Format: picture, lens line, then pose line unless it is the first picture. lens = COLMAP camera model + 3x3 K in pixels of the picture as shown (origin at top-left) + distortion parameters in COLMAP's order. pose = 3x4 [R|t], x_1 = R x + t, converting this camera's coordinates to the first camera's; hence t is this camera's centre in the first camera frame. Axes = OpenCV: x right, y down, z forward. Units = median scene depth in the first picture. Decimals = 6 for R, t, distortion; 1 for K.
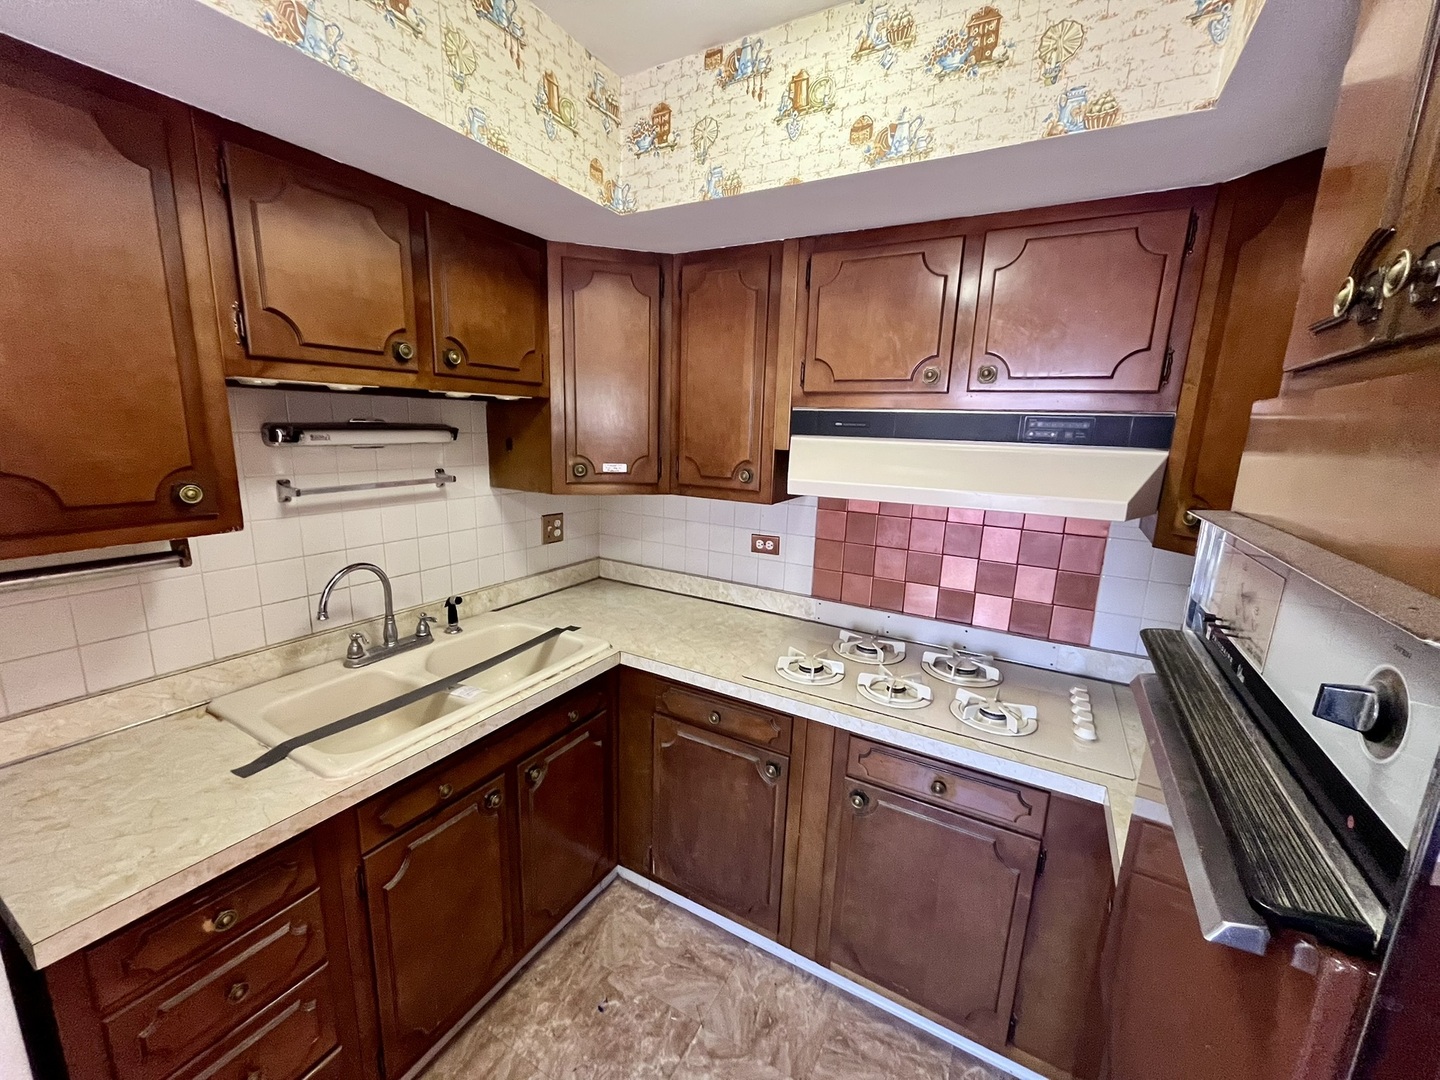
lens RADIAL K [[578.6, 0, 716.5], [0, 578.6, 543.0], [0, 0, 1]] dist [-0.002898, -0.000605]
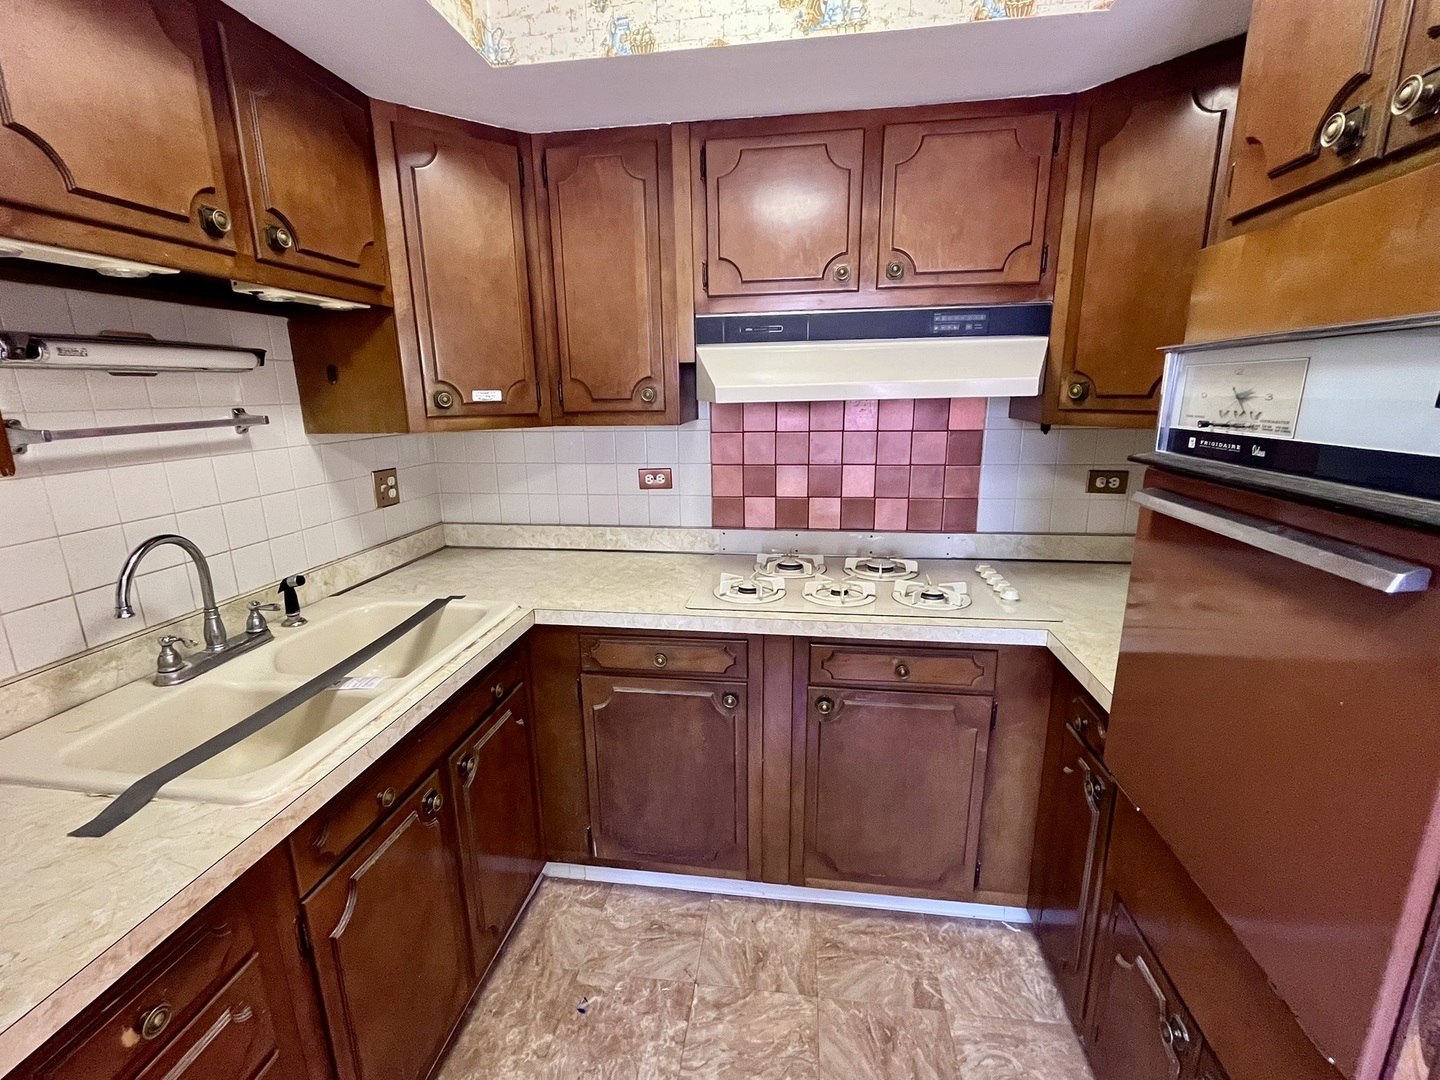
lens RADIAL K [[631.8, 0, 719.6], [0, 631.8, 540.0], [0, 0, 1]] dist [-0.001413, -0.001173]
pose [[0.930336, -0.130507, 0.342699, -0.253151], [0.117894, 0.991361, 0.057481, 0.076877], [-0.347240, -0.013074, 0.937685, 0.047193]]
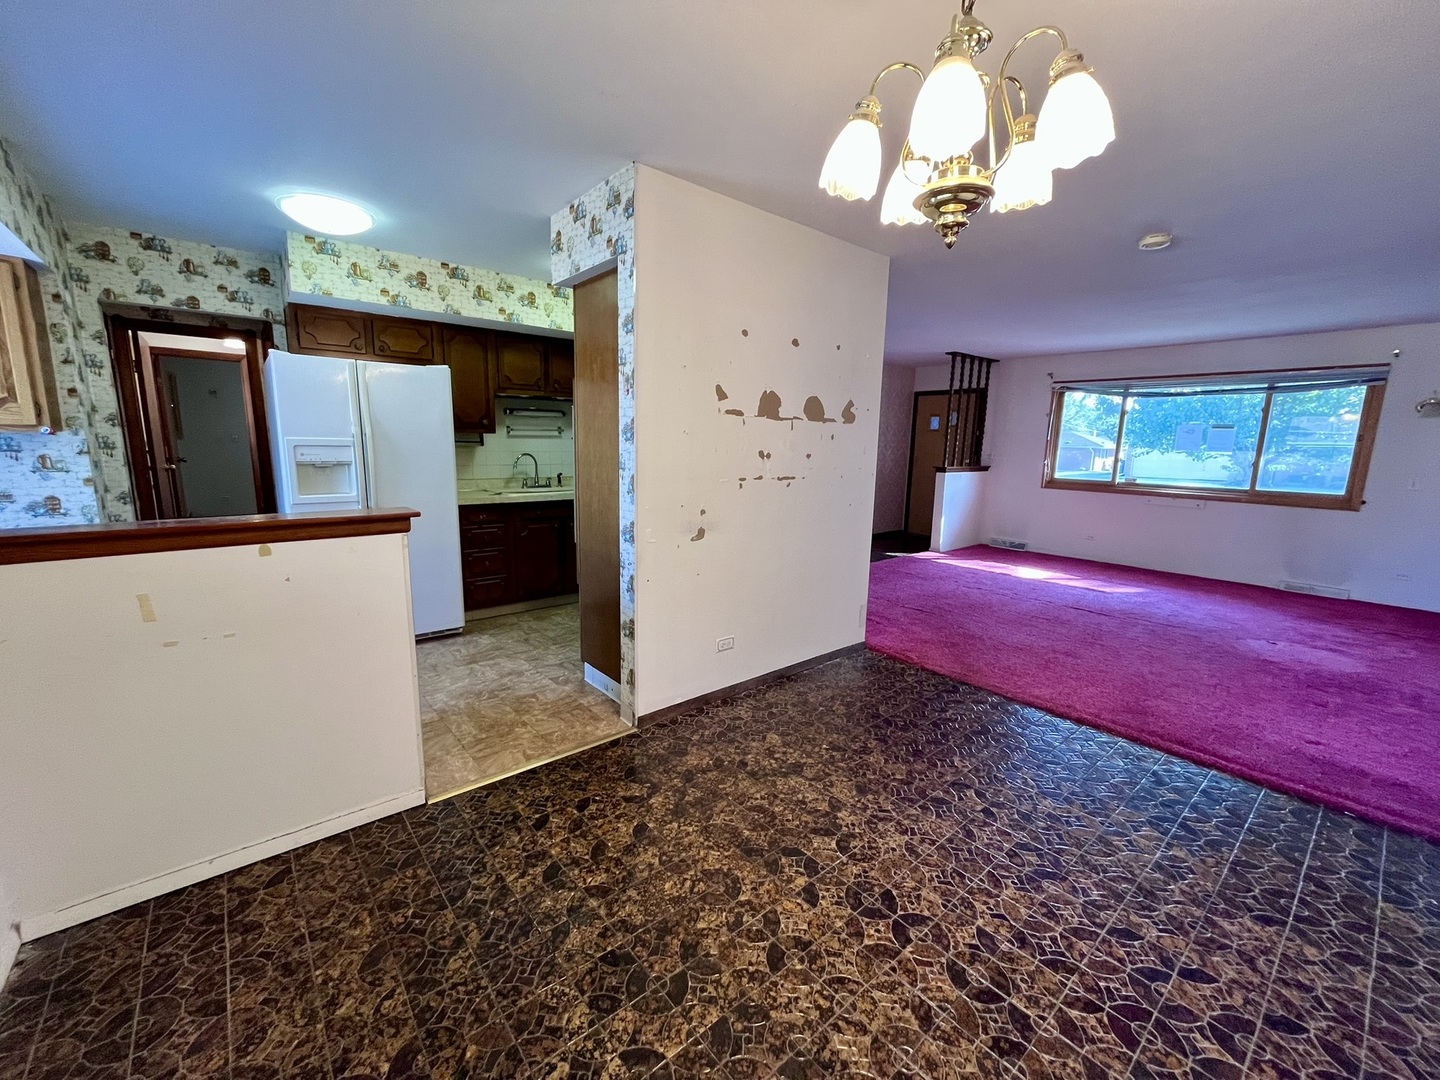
lens RADIAL K [[578.6, 0, 718.6], [0, 578.6, 537.8], [0, 0, 1]] dist [-0.002898, -0.000605]
pose [[0.939391, 0.045040, -0.339875, 1.410109], [-0.058677, 0.997828, -0.029947, 0.516667], [0.337788, 0.048075, 0.939994, -1.533194]]
